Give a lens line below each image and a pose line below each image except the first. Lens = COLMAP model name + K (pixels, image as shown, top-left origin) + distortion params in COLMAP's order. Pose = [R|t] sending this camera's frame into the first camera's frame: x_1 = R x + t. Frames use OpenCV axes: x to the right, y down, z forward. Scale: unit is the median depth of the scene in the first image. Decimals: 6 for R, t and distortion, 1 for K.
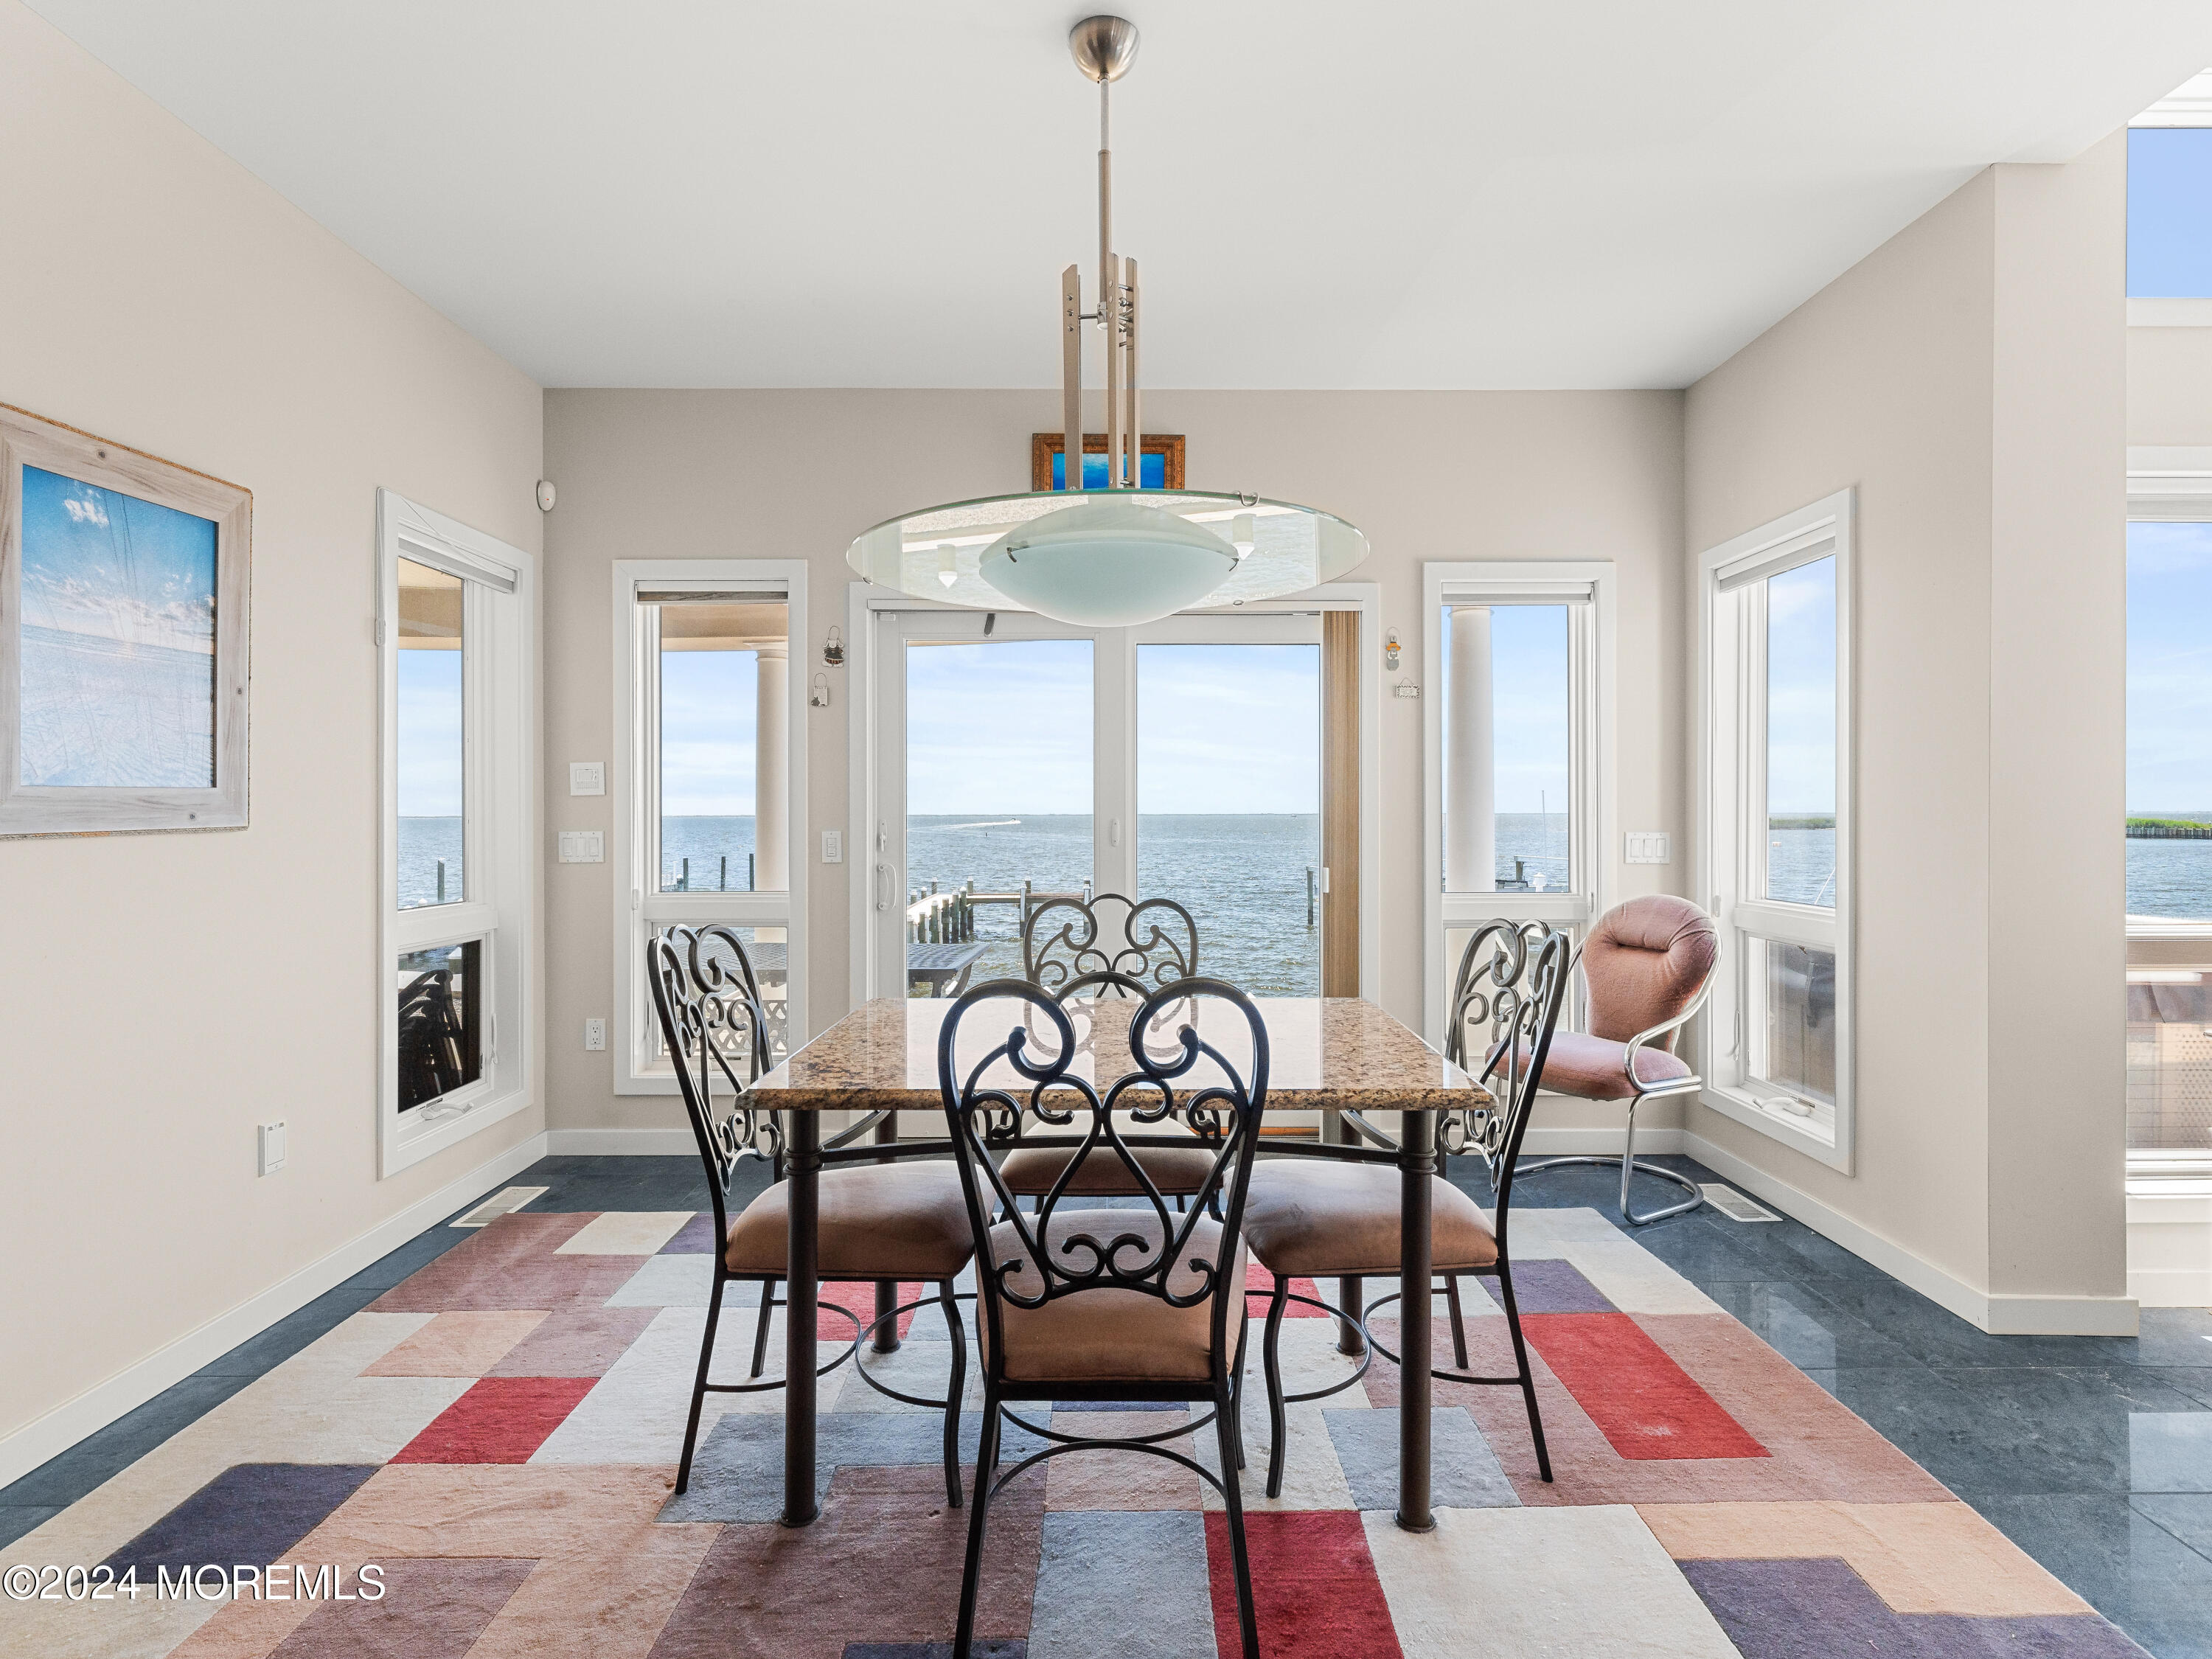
lens RADIAL K [[1118.2, 0, 1115.9], [0, 1118.2, 816.5], [0, 0, 1]] dist [0.009909, 0.000670]
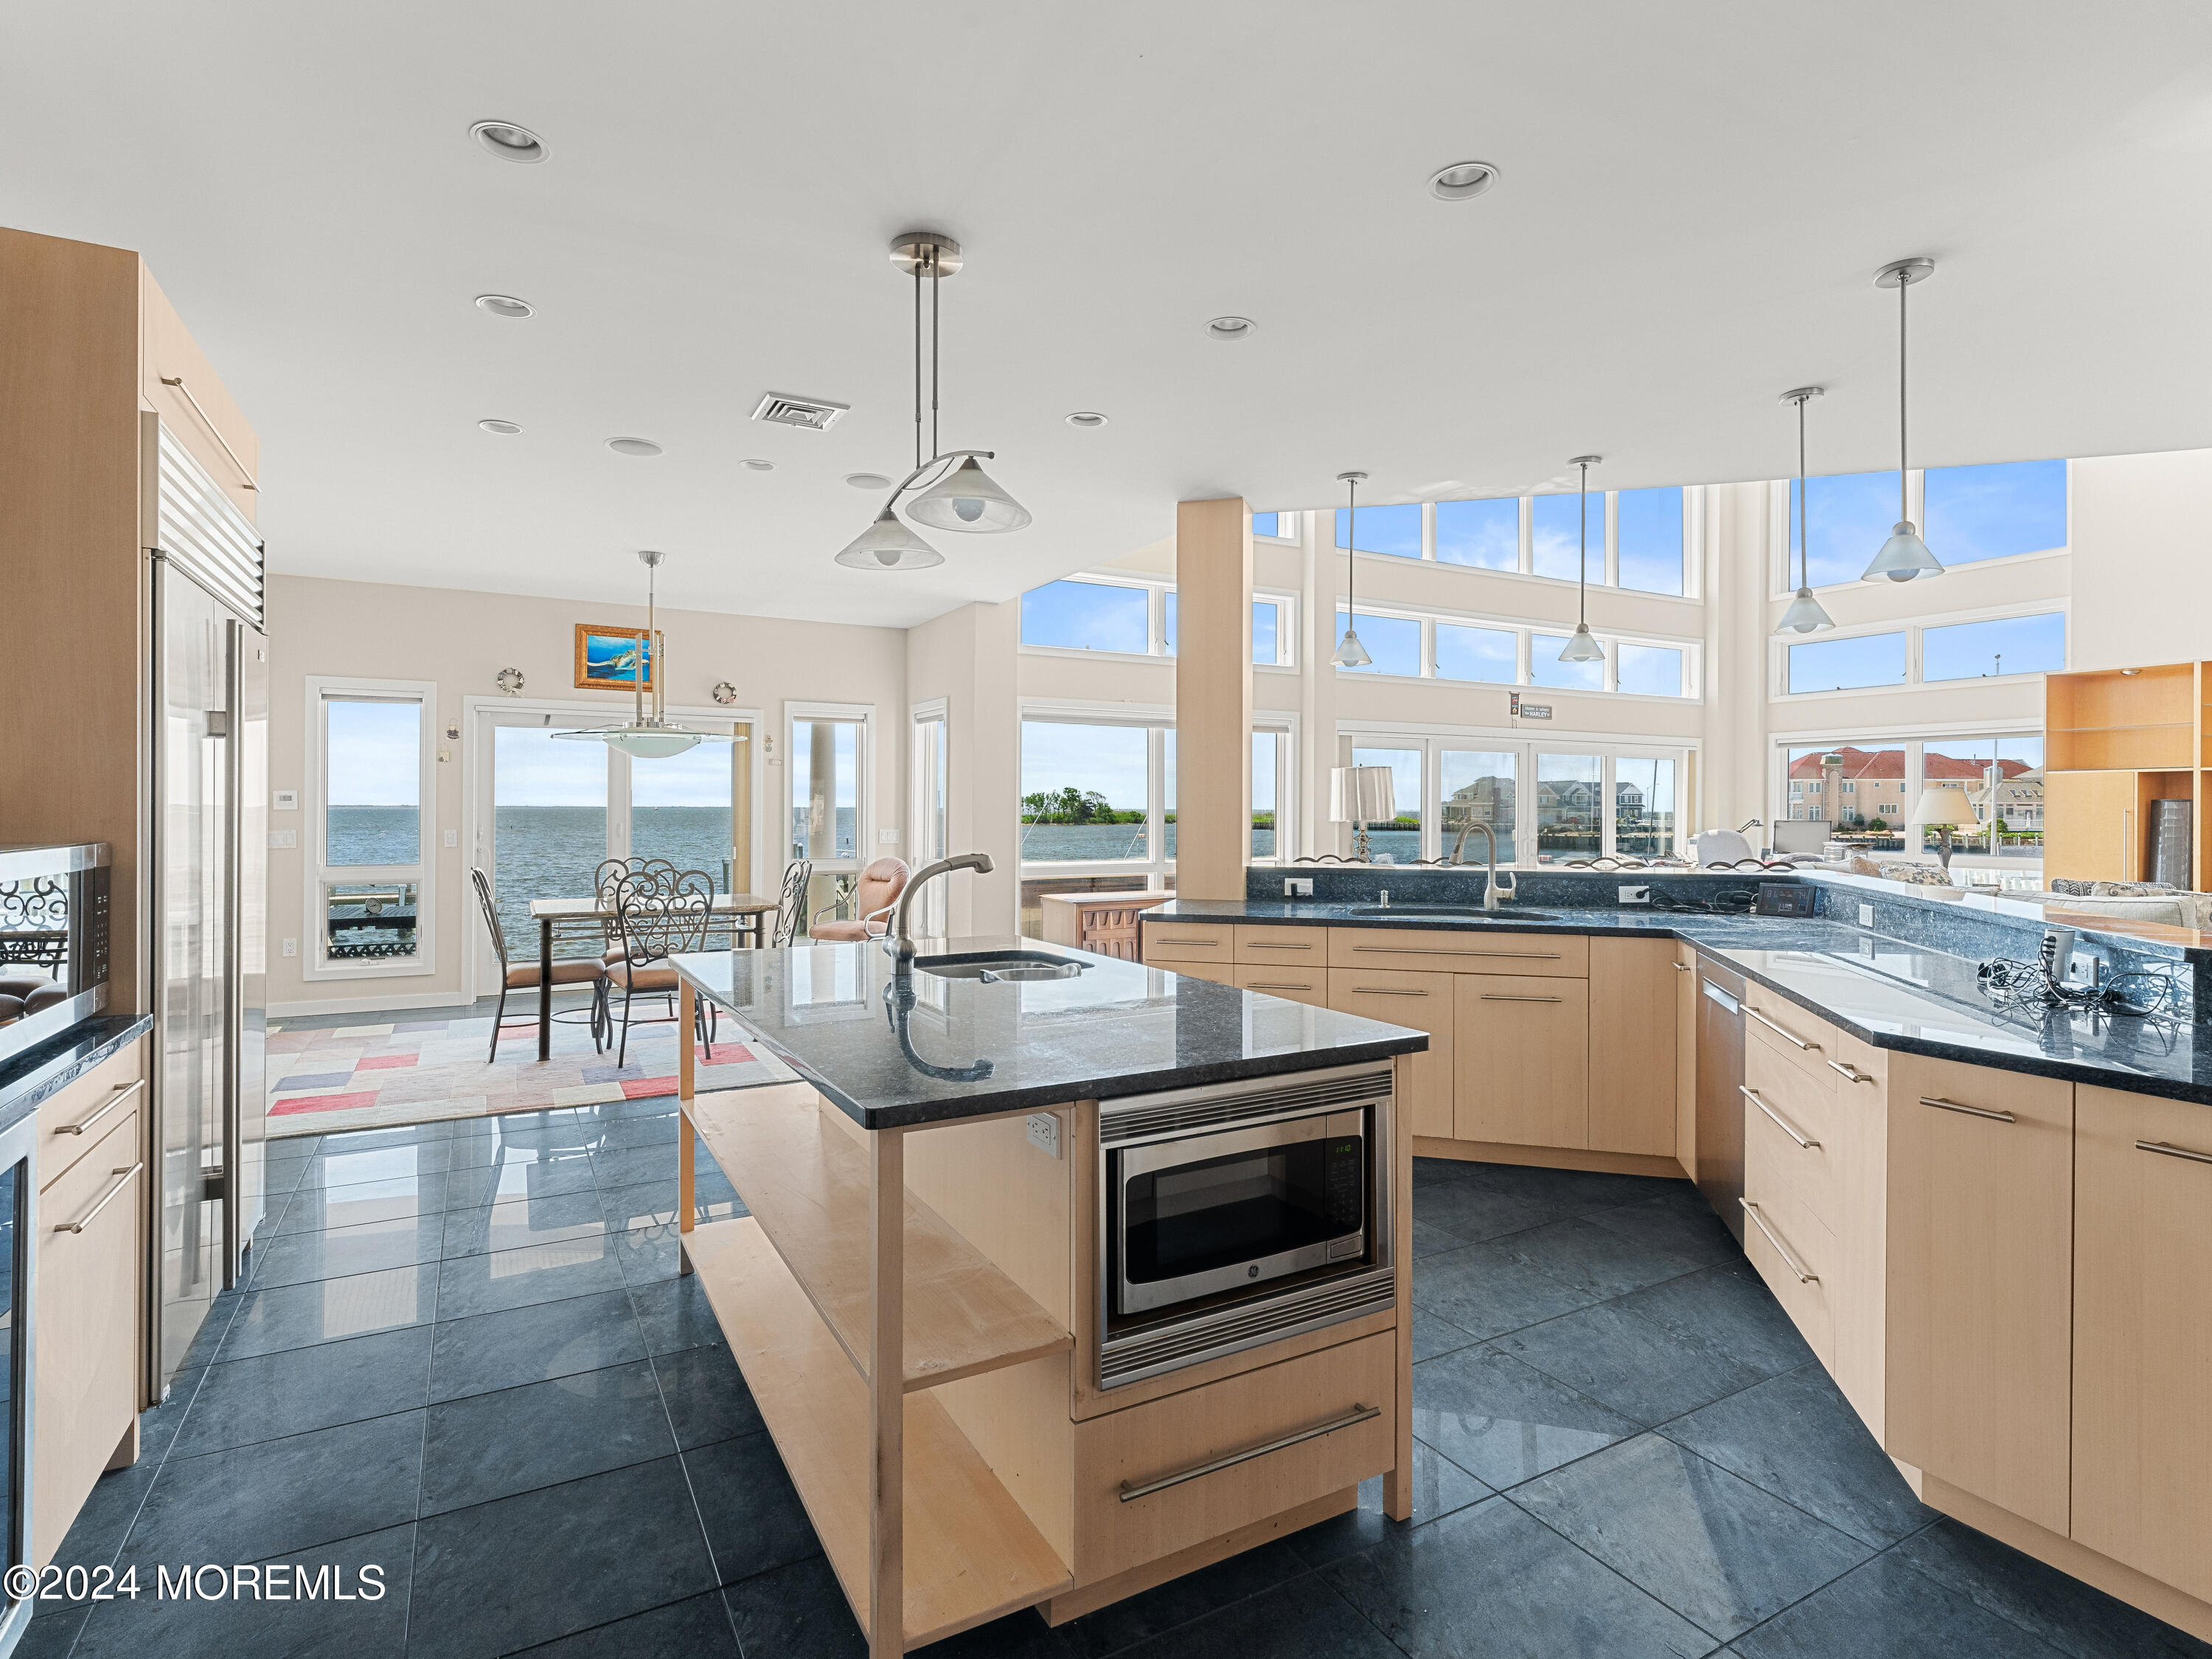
lens RADIAL K [[1118.2, 0, 1143.9], [0, 1118.2, 816.1], [0, 0, 1]] dist [0.009909, 0.000670]
pose [[0.863664, 0.003946, 0.504053, -0.200737], [-0.005271, 0.999985, 0.001202, -0.017887], [-0.504041, -0.003695, 0.863672, -1.162123]]
